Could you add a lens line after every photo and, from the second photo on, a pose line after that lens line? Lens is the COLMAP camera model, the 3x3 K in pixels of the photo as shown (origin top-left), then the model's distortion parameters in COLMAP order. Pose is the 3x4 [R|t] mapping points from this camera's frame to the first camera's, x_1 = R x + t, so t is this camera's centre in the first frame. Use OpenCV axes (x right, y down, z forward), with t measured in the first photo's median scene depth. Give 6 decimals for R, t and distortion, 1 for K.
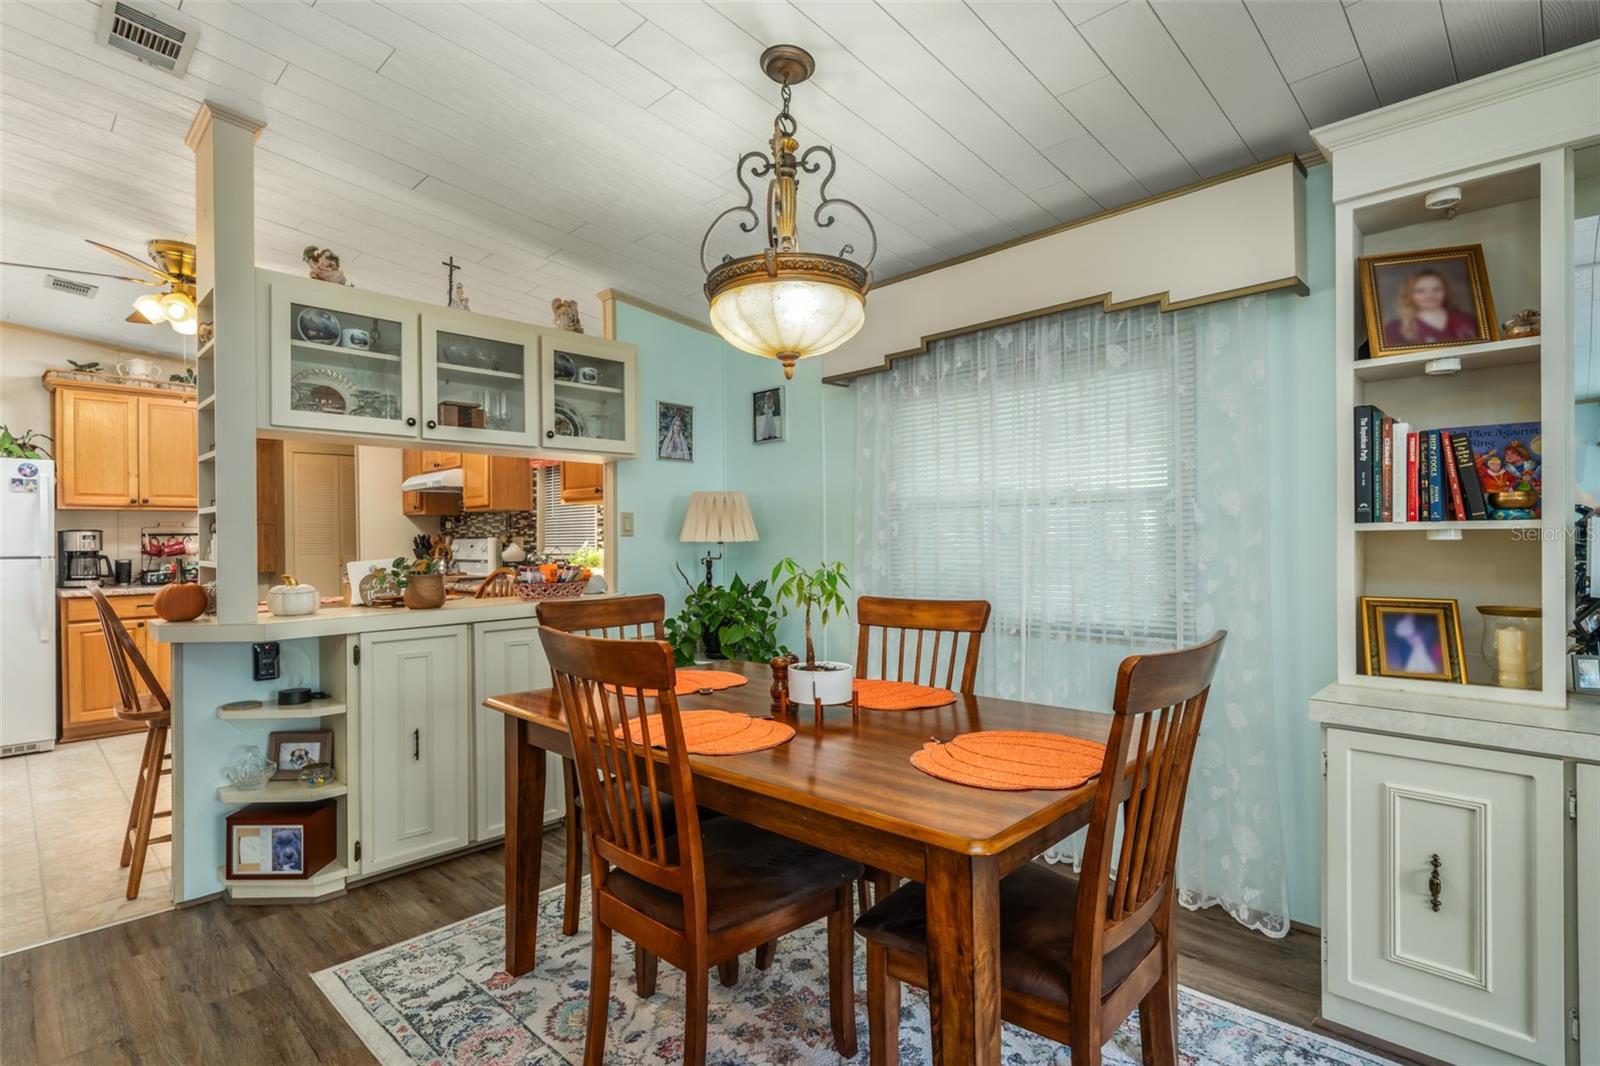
lens RADIAL K [[769.9, 0, 800.0], [0, 769.9, 533.0], [0, 0, 1]] dist [-0.001514, -0.000270]
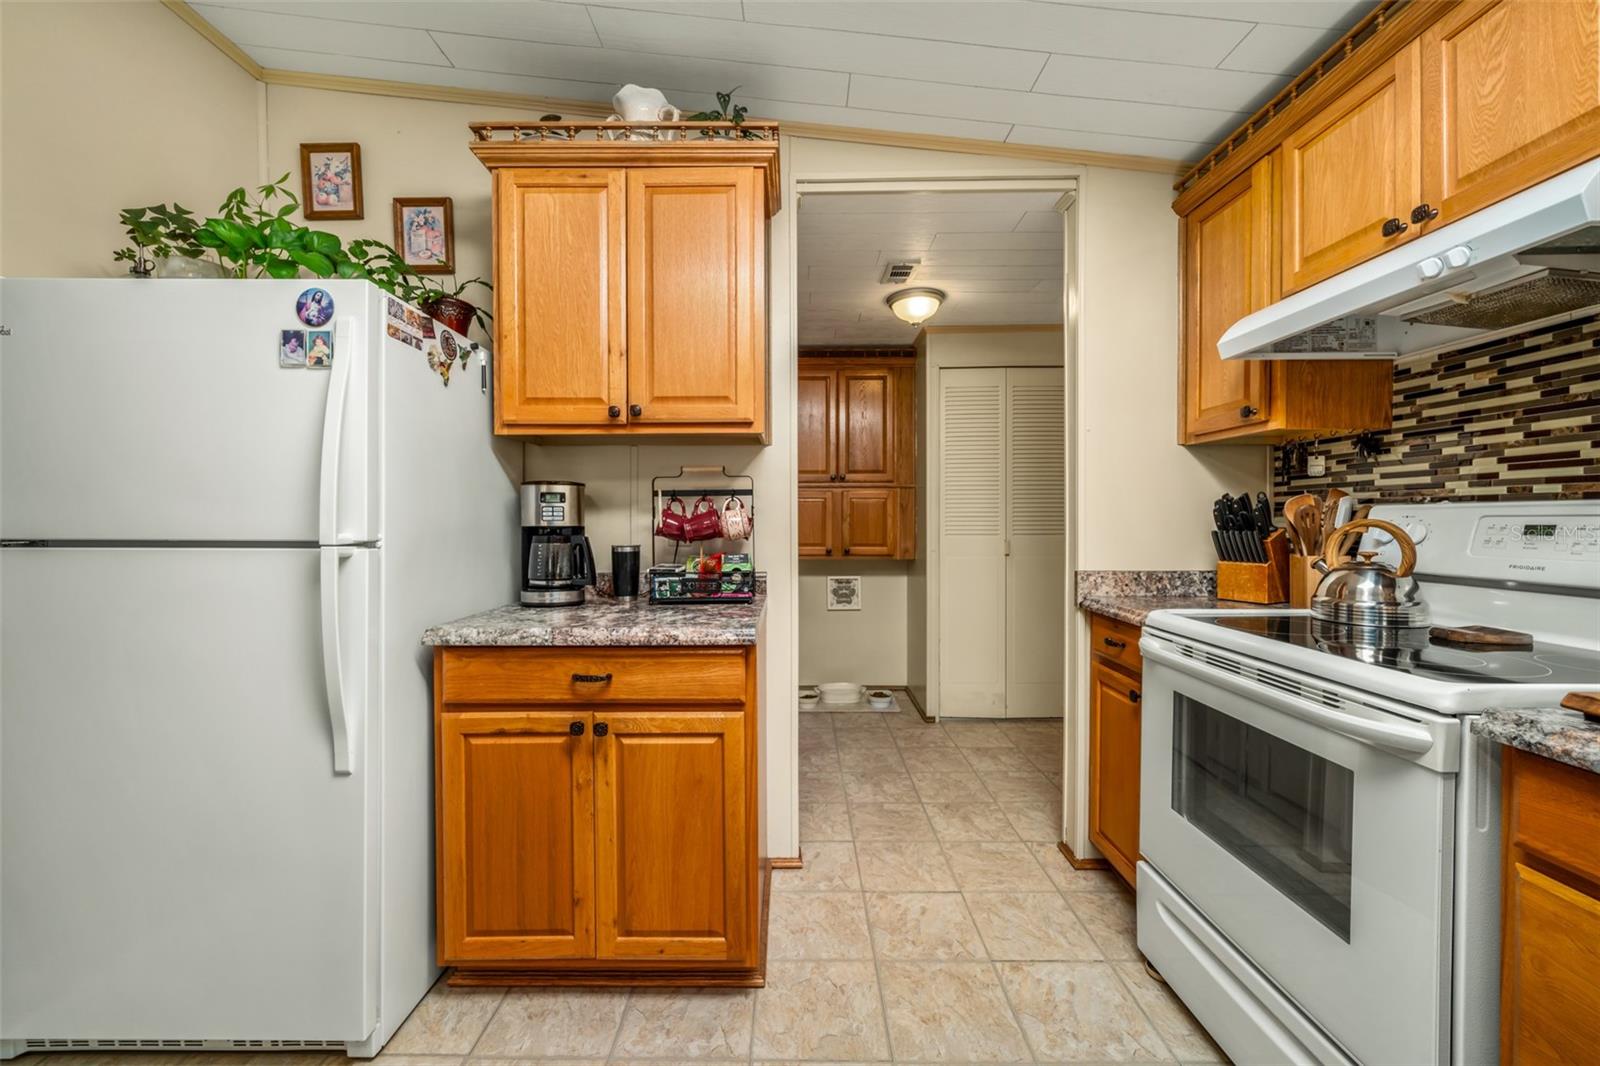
lens RADIAL K [[623.6, 0, 791.0], [0, 623.6, 527.0], [0, 0, 1]] dist [-0.000543, -0.000155]
pose [[0.683825, 0.018724, -0.729406, -0.523229], [-0.000925, 0.999692, 0.024795, 0.013342], [0.729646, -0.016281, 0.683632, 0.800396]]
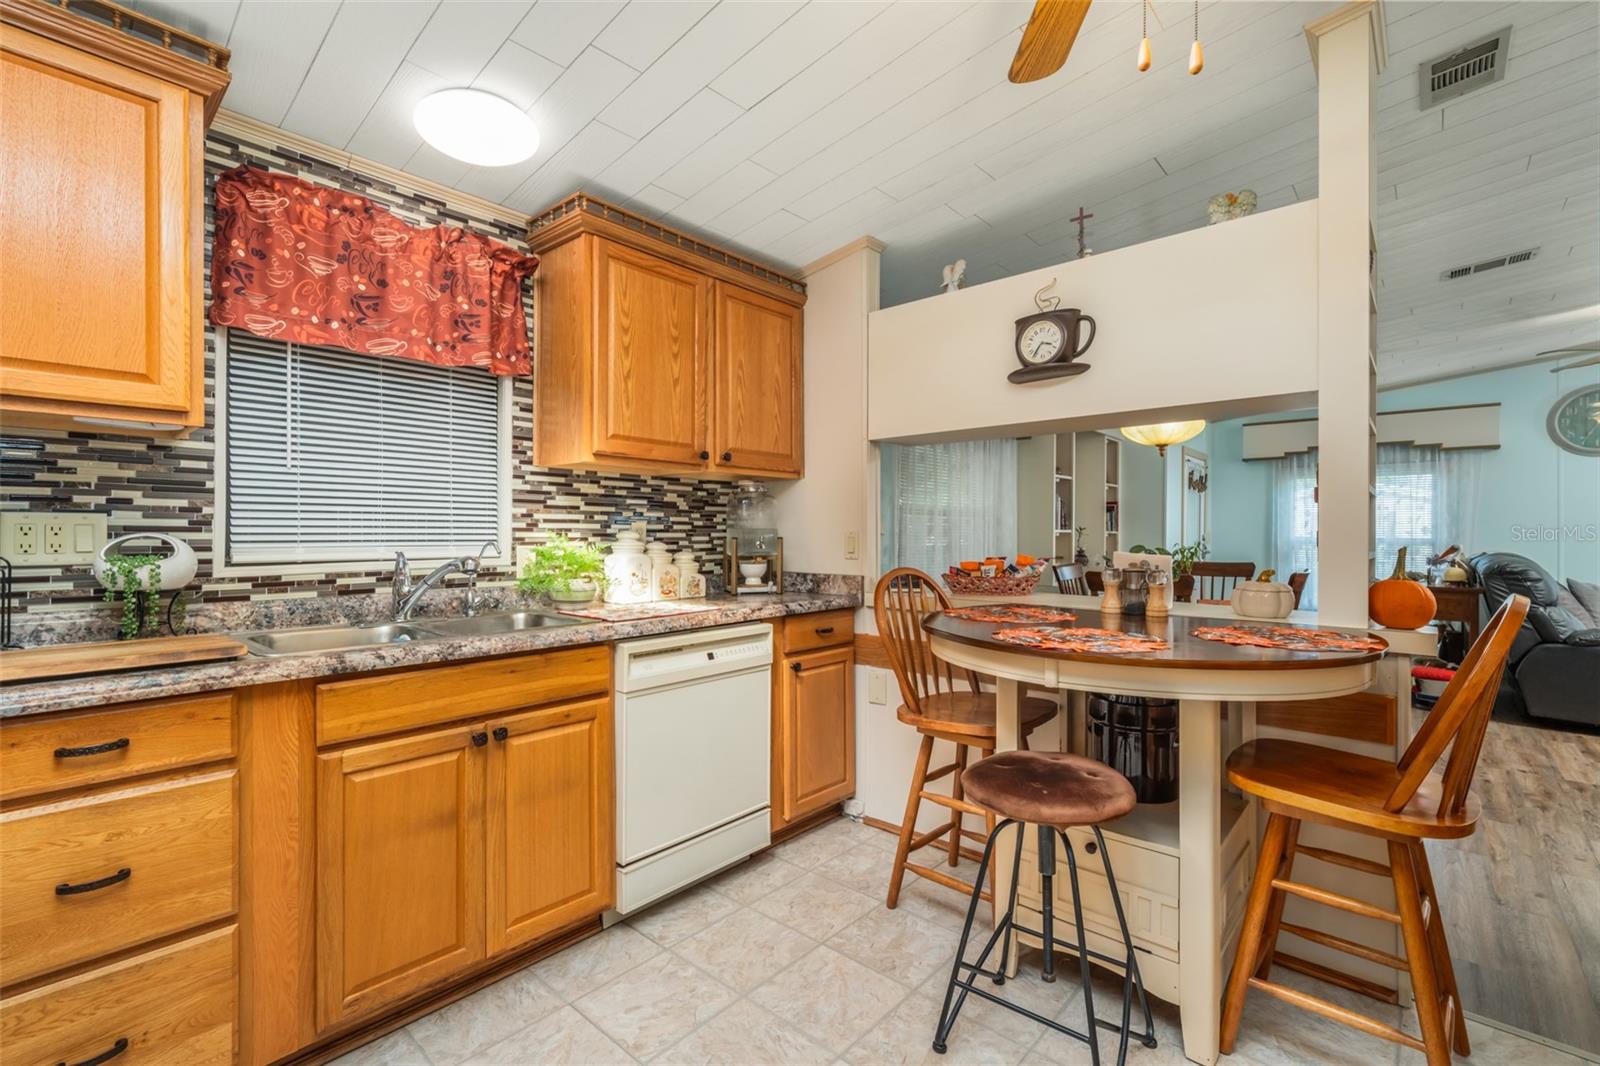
lens RADIAL K [[698.9, 0, 800.0], [0, 698.9, 533.0], [0, 0, 1]] dist [-0.000418, 0.000090]
pose [[-0.029095, 0.013179, 0.999490, -0.723077], [-0.007939, 0.999878, -0.013415, 0.015735], [-0.999545, -0.008326, -0.028987, 0.784953]]
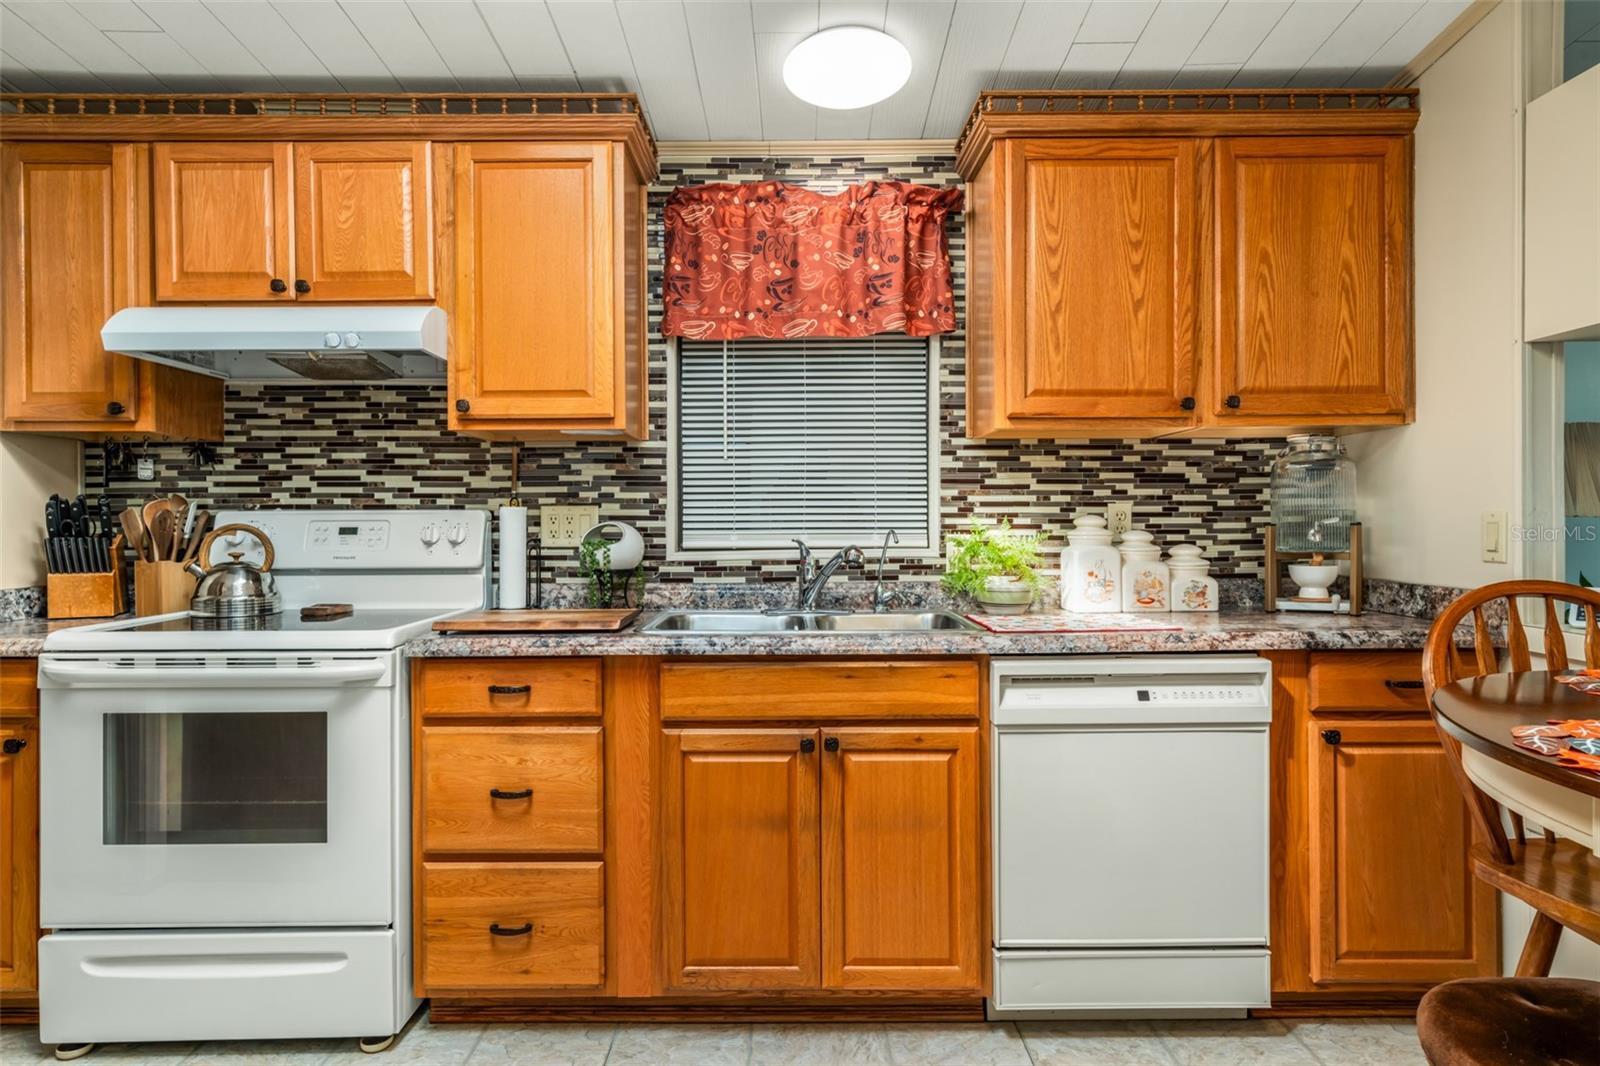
lens RADIAL K [[878.7, 0, 798.7], [0, 878.7, 525.9], [0, 0, 1]] dist [0.000692, -0.000631]
pose [[0.722240, 0.005050, 0.691624, -0.655344], [-0.008363, 0.999964, 0.001432, 0.014709], [-0.691592, -0.006818, 0.722256, 0.659323]]
